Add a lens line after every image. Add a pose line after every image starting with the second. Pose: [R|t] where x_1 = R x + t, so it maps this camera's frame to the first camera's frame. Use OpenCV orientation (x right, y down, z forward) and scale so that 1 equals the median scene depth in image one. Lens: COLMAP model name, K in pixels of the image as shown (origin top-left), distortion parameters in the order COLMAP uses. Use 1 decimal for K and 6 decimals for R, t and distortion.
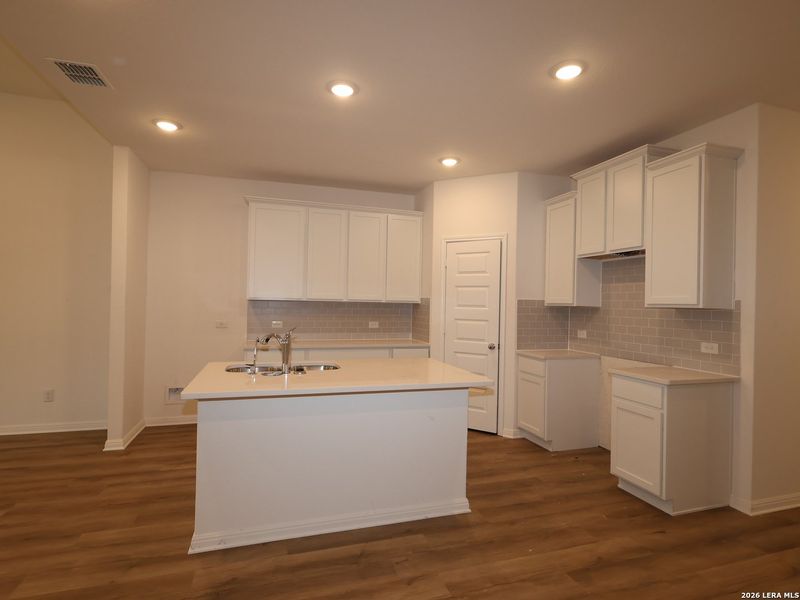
lens RADIAL K [[421.3, 0, 400.0], [0, 421.3, 300.0], [0, 0, 1]] dist [0.001190, 0.000305]
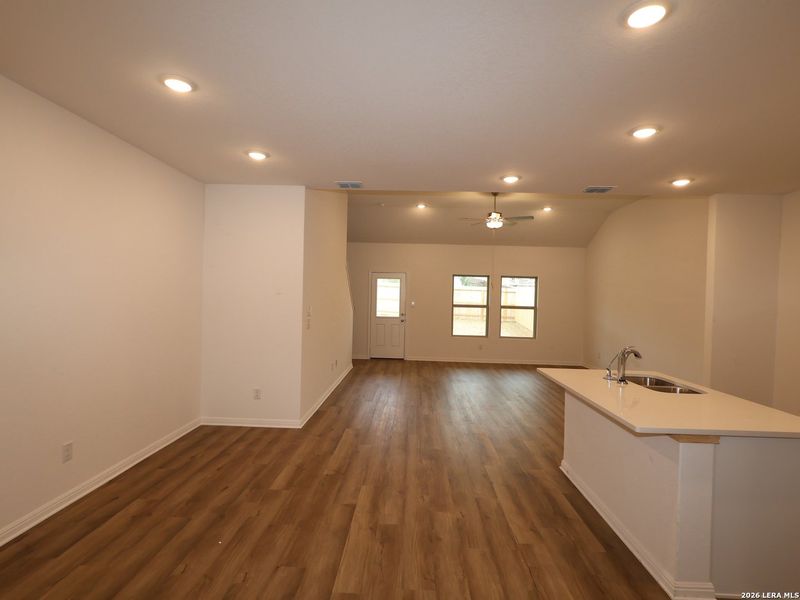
lens RADIAL K [[421.3, 0, 400.0], [0, 421.3, 300.0], [0, 0, 1]] dist [0.001190, 0.000305]
pose [[-0.323386, -0.004187, -0.946258, 1.307178], [-0.024991, 0.999679, 0.004118, -0.067210], [0.945937, 0.024979, -0.323387, 0.904814]]
